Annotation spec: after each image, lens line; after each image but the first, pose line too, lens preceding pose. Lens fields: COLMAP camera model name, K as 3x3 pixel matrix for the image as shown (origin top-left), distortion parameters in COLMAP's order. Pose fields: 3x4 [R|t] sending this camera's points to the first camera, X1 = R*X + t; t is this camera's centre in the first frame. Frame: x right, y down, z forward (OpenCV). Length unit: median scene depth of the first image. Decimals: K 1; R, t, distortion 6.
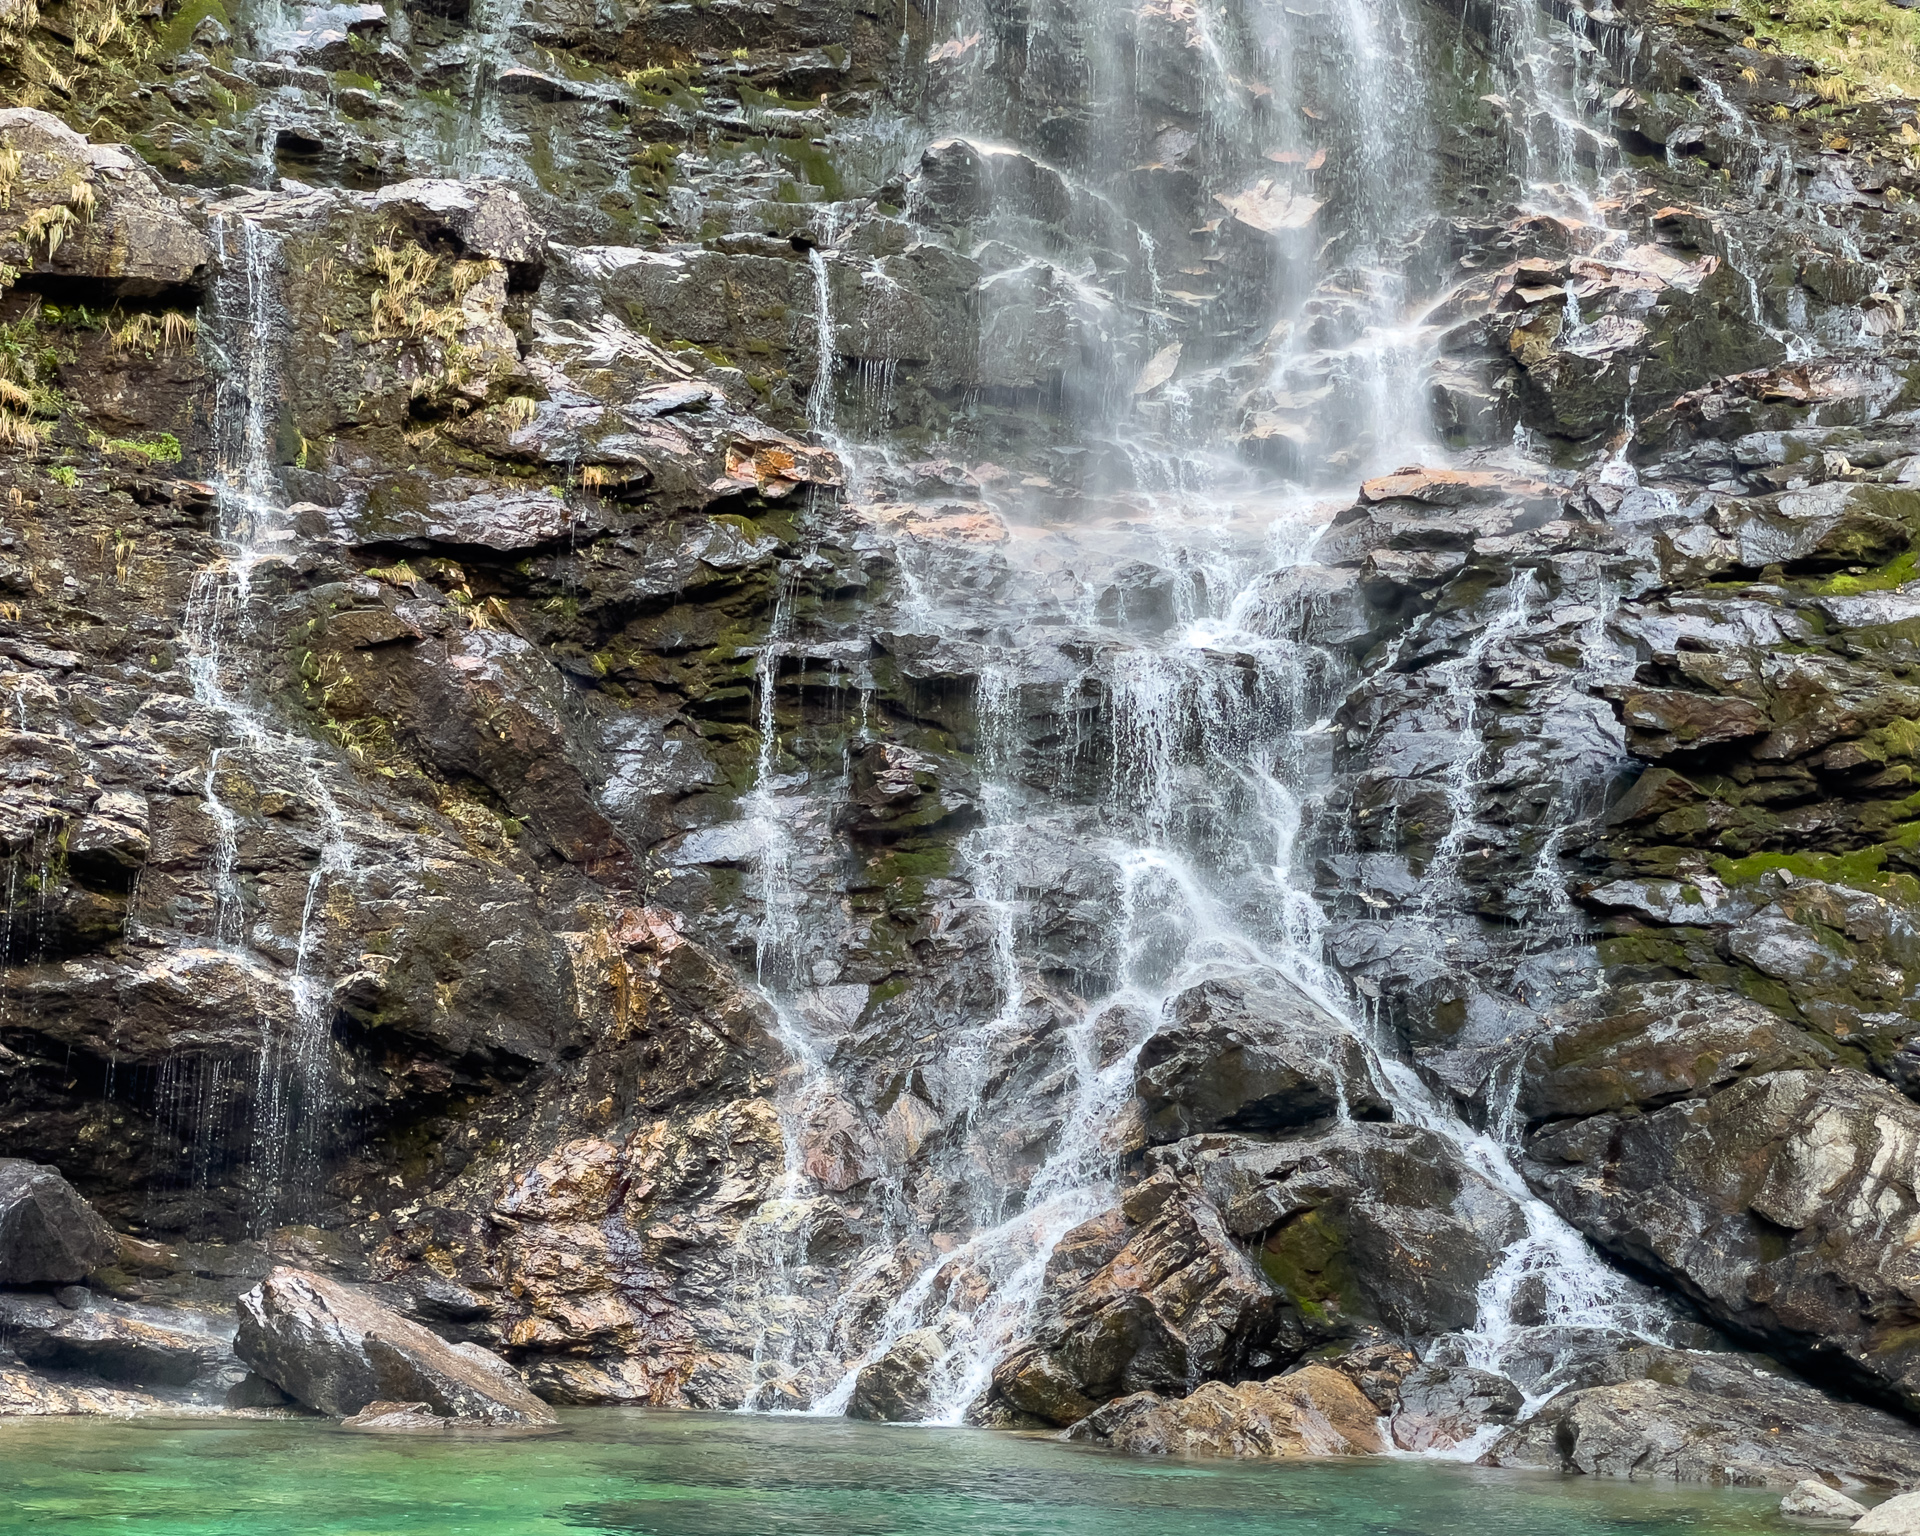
lens RADIAL K [[3906.0, 0, 821.9], [0, 3906.0, 769.1], [0, 0, 1]] dist [0.017023, -0.211831]
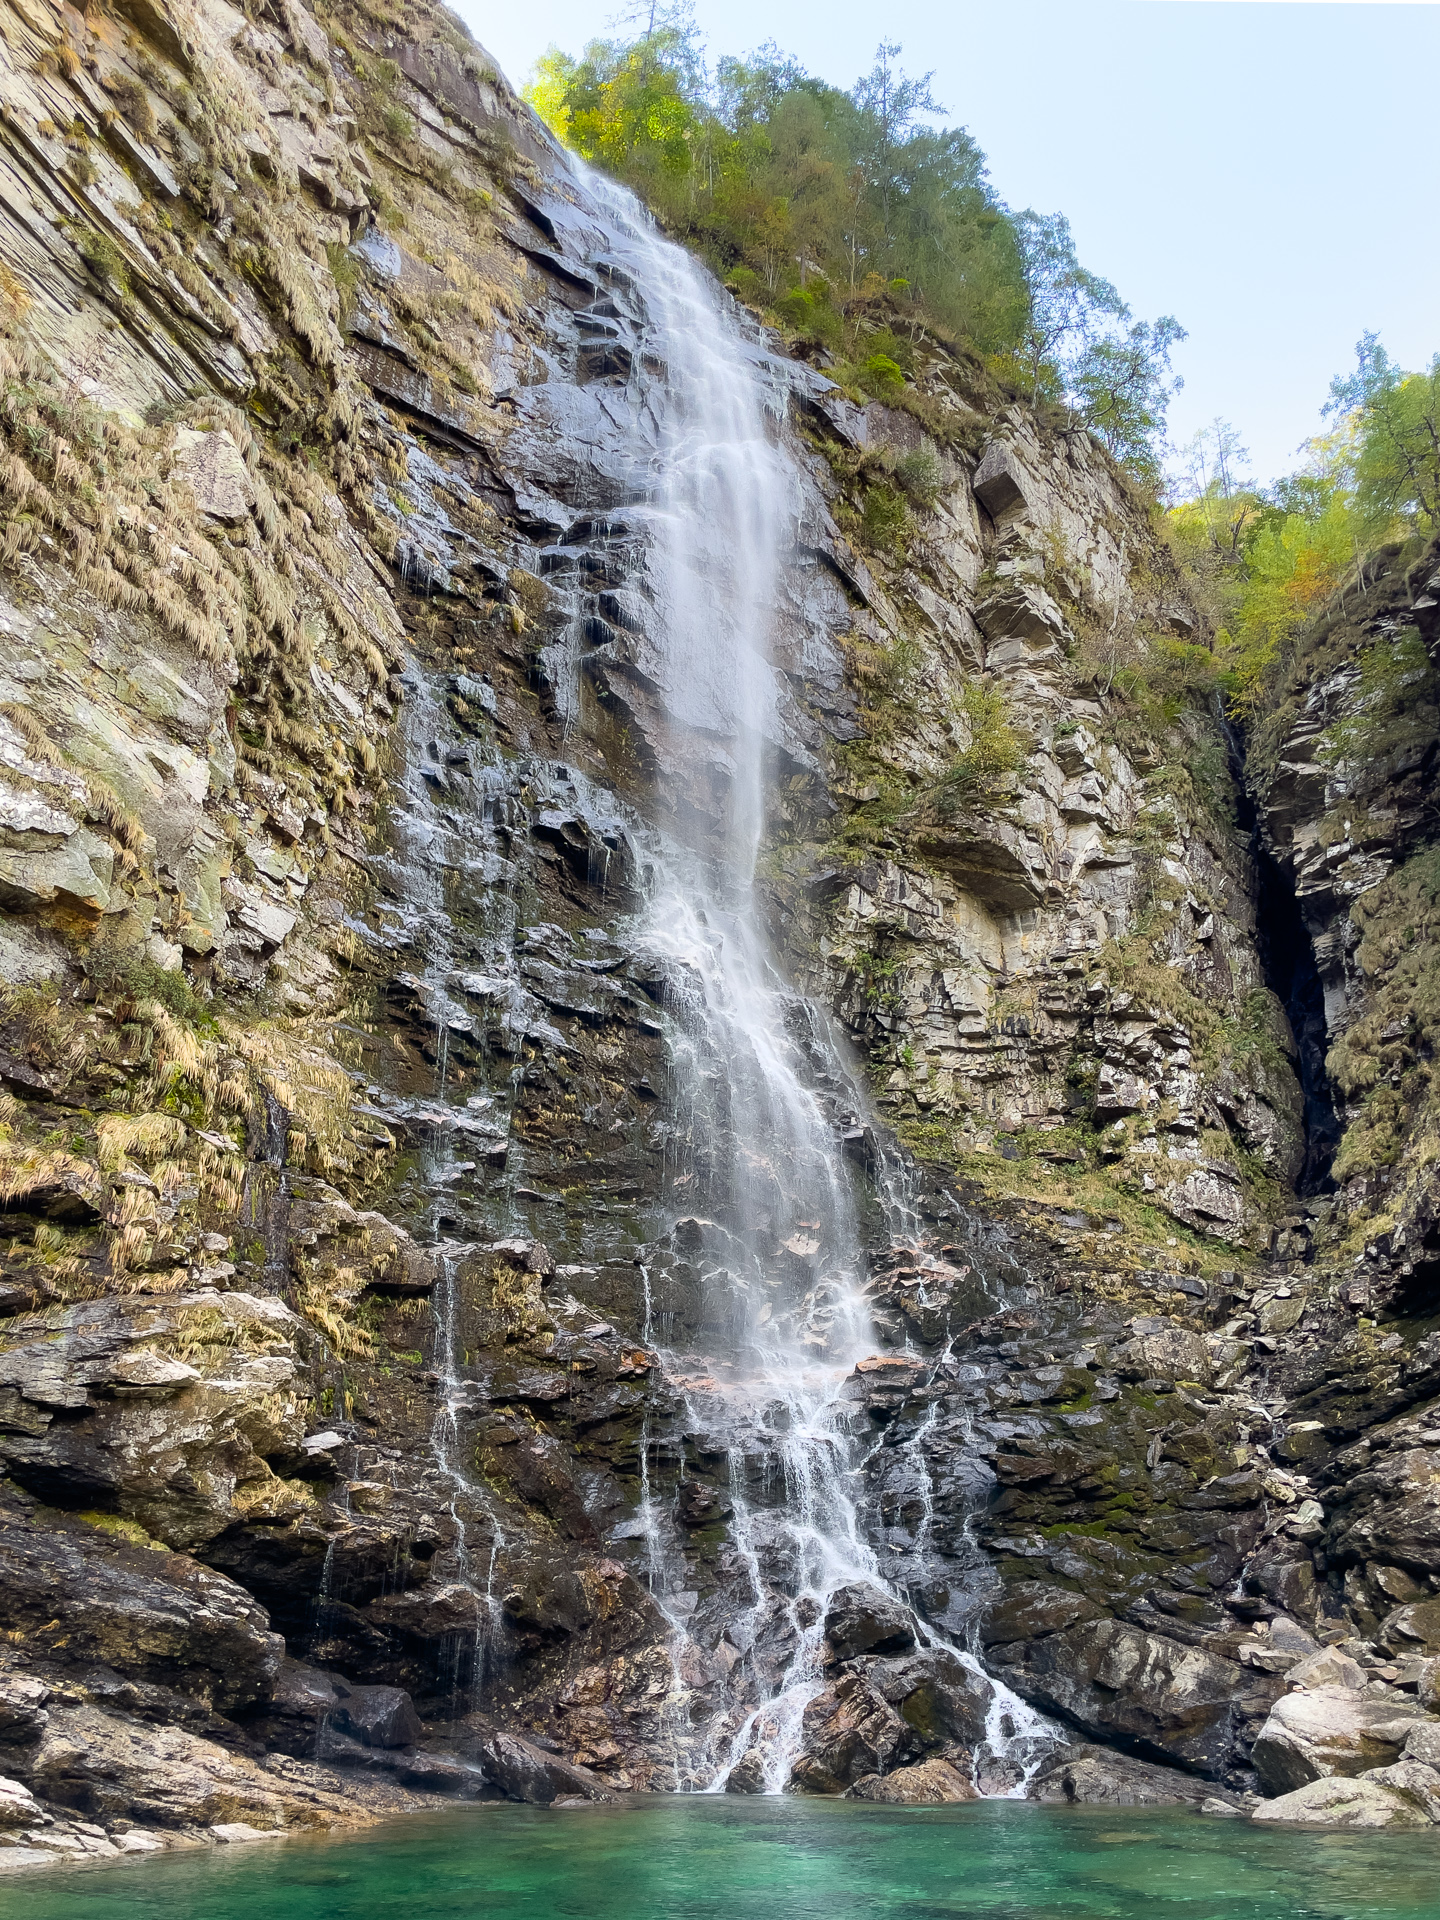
lens RADIAL K [[1791.1, 0, 720.0], [0, 1791.1, 960.0], [0, 0, 1]] dist [-0.031266, 0.023844]
pose [[0.978341, 0.045664, 0.201902, -0.207302], [0.010485, 0.963181, -0.268648, -0.021094], [-0.206736, 0.264946, 0.941841, -0.098808]]
